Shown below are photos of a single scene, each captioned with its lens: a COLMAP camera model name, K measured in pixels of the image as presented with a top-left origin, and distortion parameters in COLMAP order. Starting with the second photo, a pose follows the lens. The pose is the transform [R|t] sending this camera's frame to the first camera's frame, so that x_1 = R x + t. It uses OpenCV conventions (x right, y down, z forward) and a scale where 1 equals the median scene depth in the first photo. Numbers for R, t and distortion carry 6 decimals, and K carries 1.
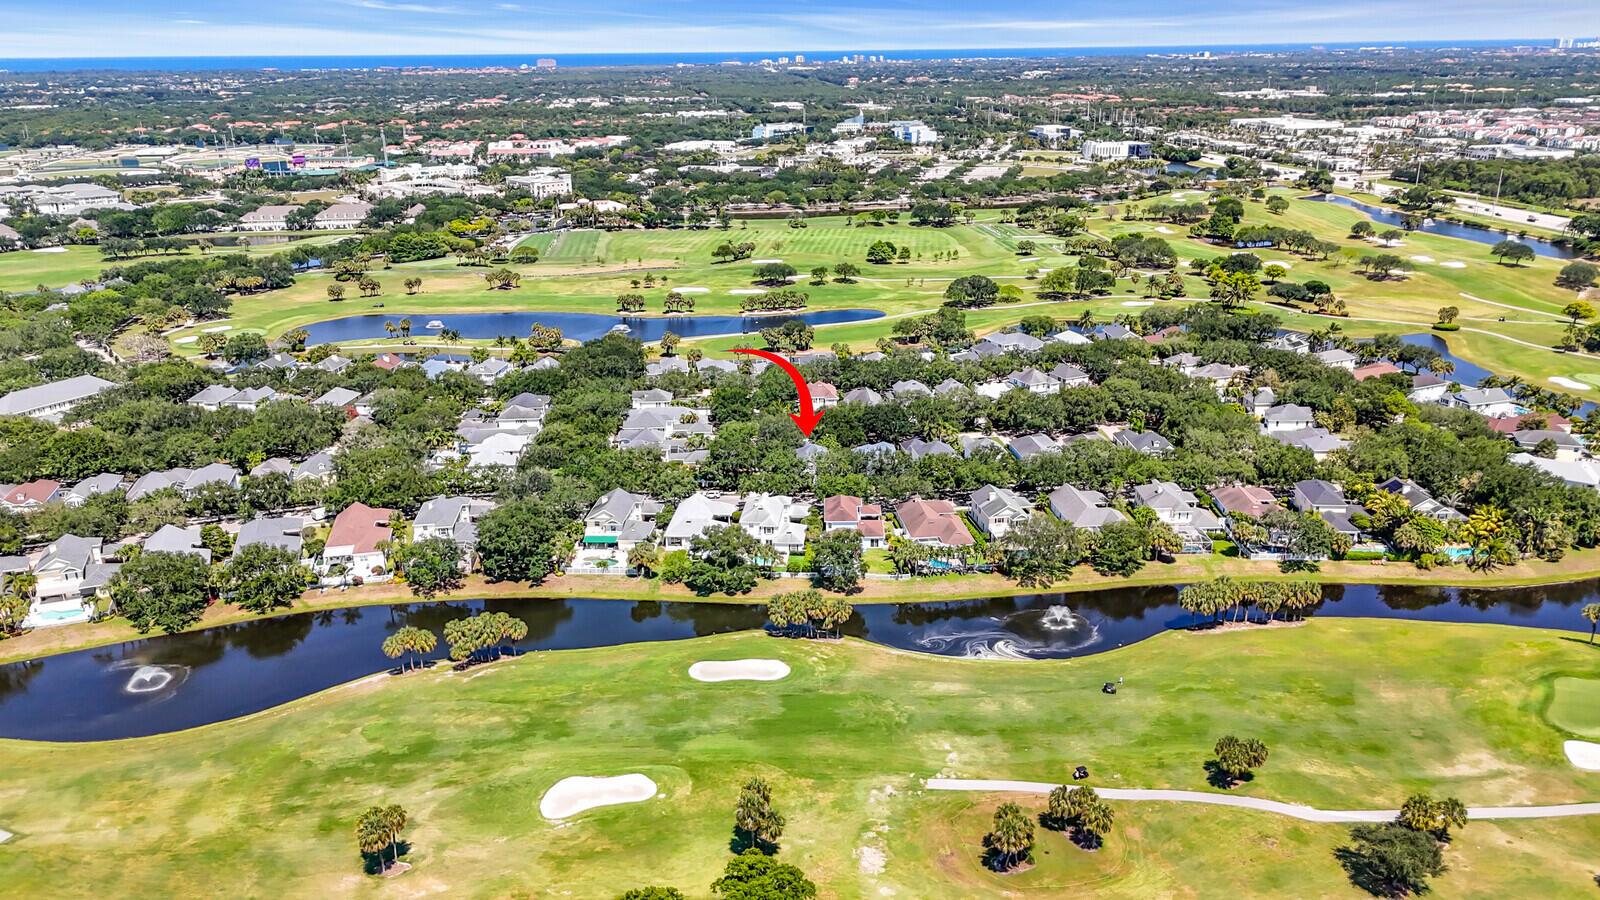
lens RADIAL K [[1159.0, 0, 801.2], [0, 1159.0, 455.6], [0, 0, 1]] dist [0.033990, -0.028605]
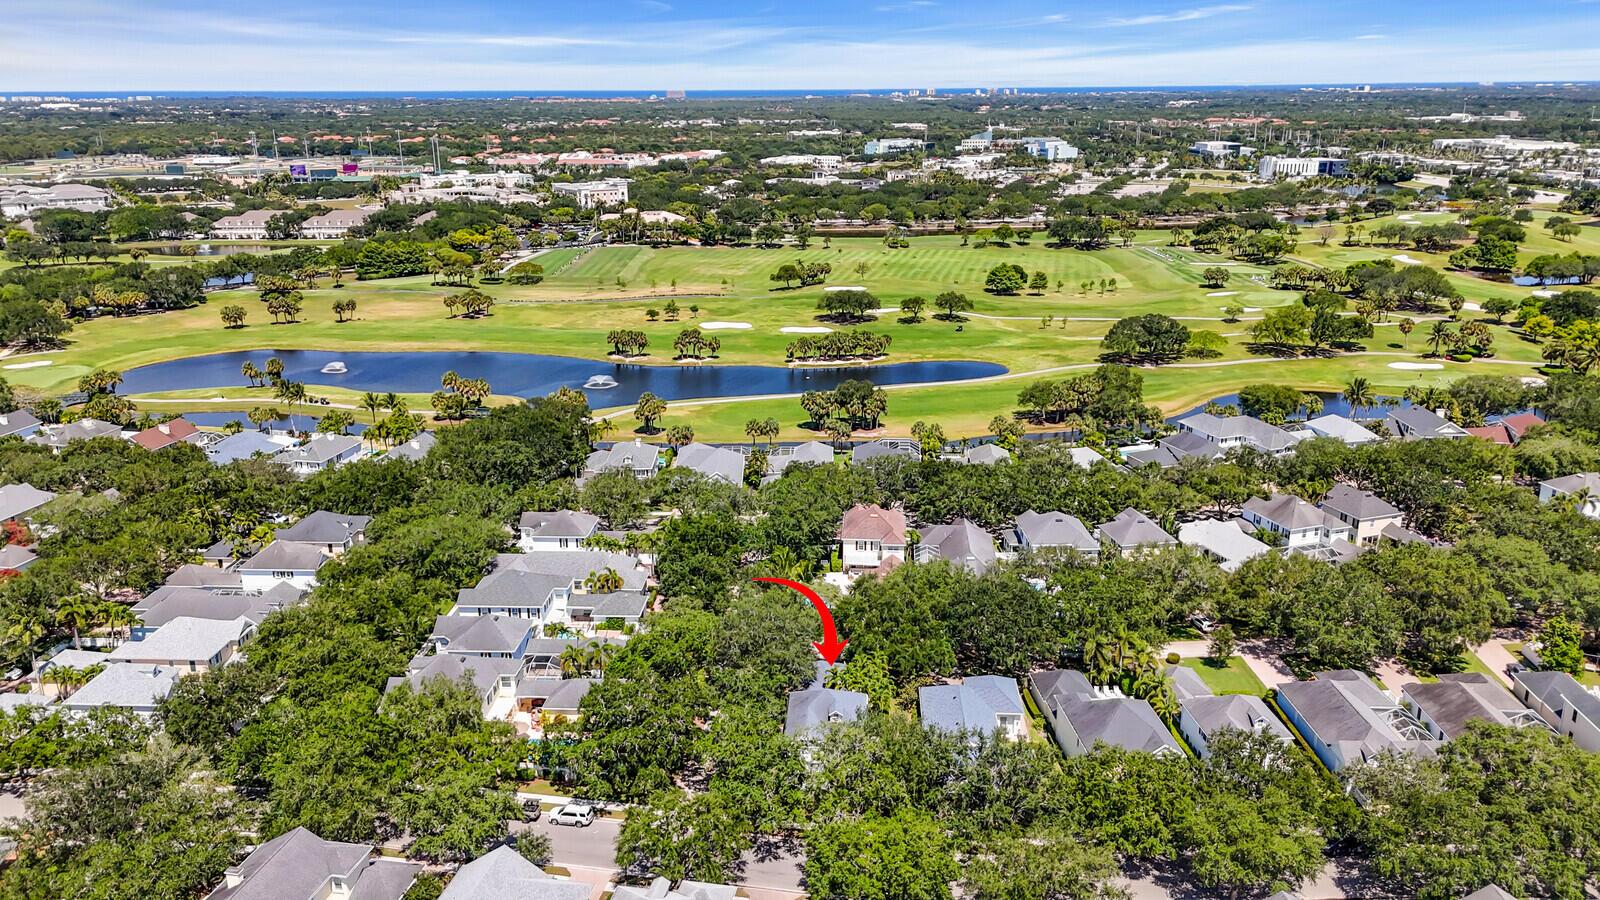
lens RADIAL K [[1159.0, 0, 800.9], [0, 1159.0, 444.2], [0, 0, 1]] dist [0.033990, -0.028605]
pose [[0.993974, 0.036695, -0.103292, 0.017772], [-0.040692, 0.998491, -0.036863, -0.035827], [0.101783, 0.040844, 0.993968, 0.236446]]
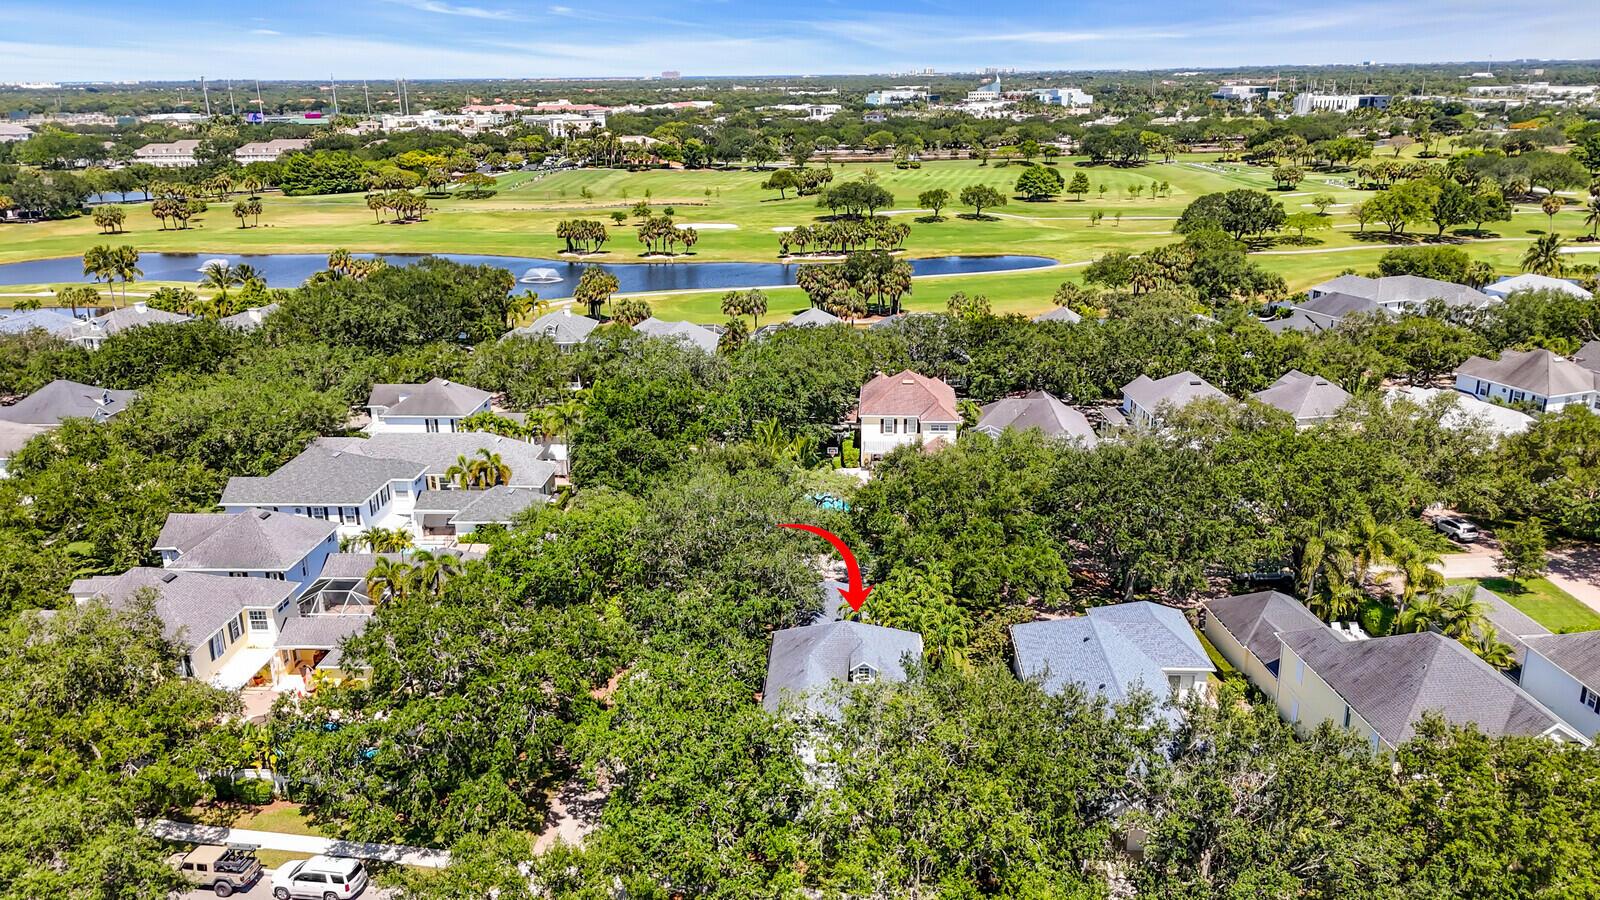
lens RADIAL K [[1159.0, 0, 800.4], [0, 1159.0, 446.2], [0, 0, 1]] dist [0.033990, -0.028605]
pose [[0.994189, 0.030357, -0.103283, 0.010048], [-0.033120, 0.999135, -0.025146, -0.015887], [0.102430, 0.028420, 0.994334, 0.326055]]
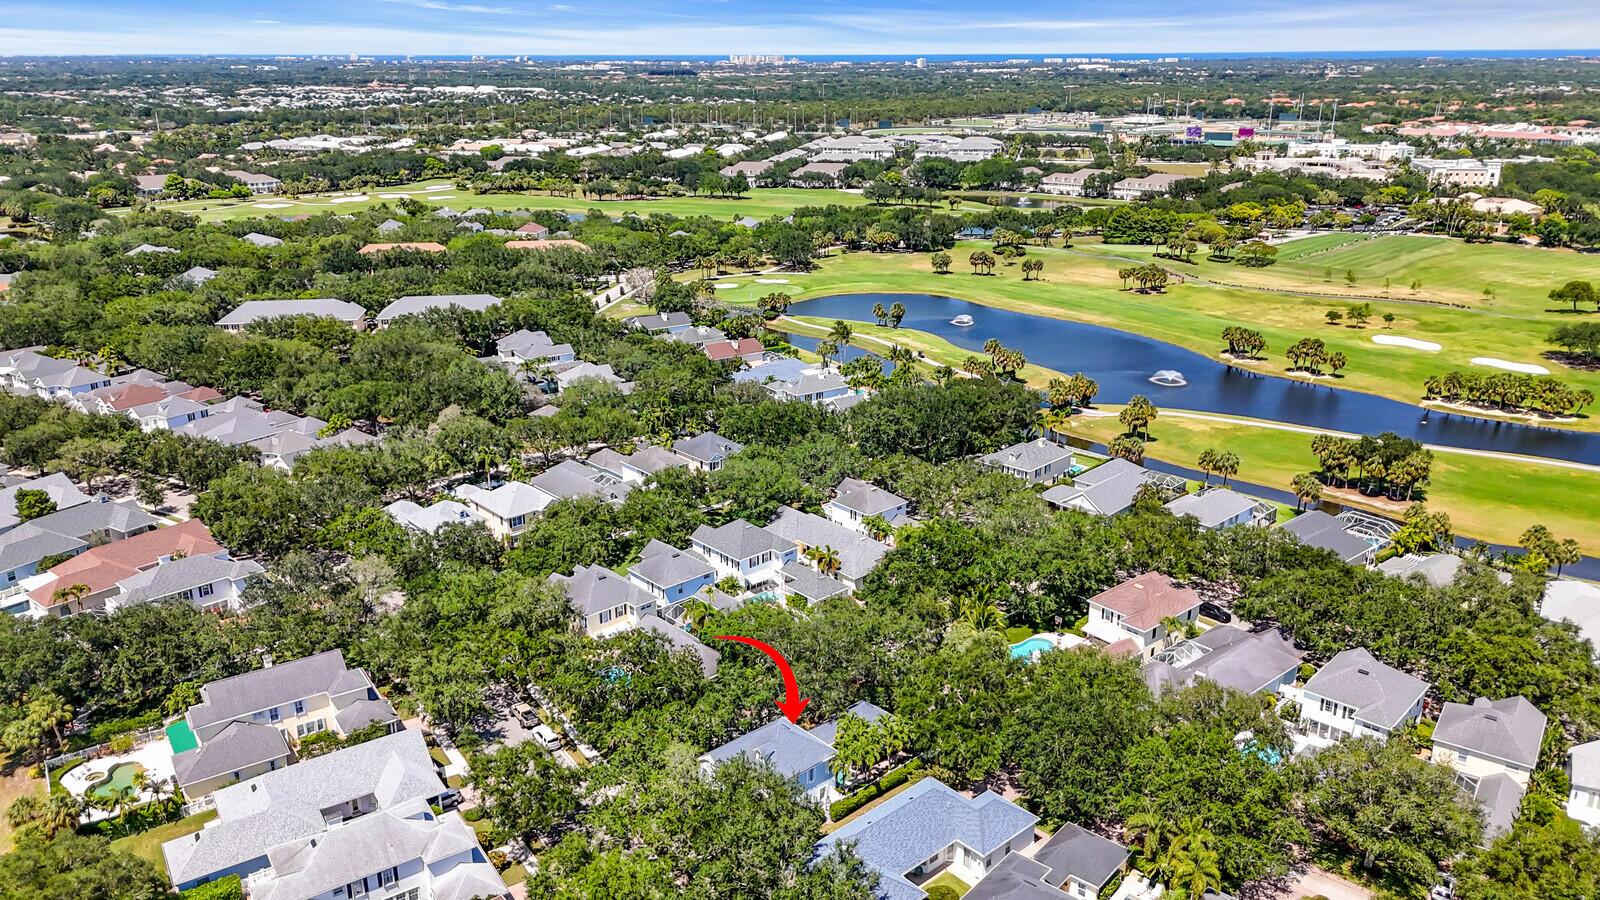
lens RADIAL K [[1159.0, 0, 803.8], [0, 1159.0, 453.8], [0, 0, 1]] dist [0.033990, -0.028605]
pose [[0.613652, 0.259625, -0.745672, 0.121564], [-0.258201, 0.958456, 0.121223, -0.062943], [0.746166, 0.118144, 0.655194, 0.309457]]
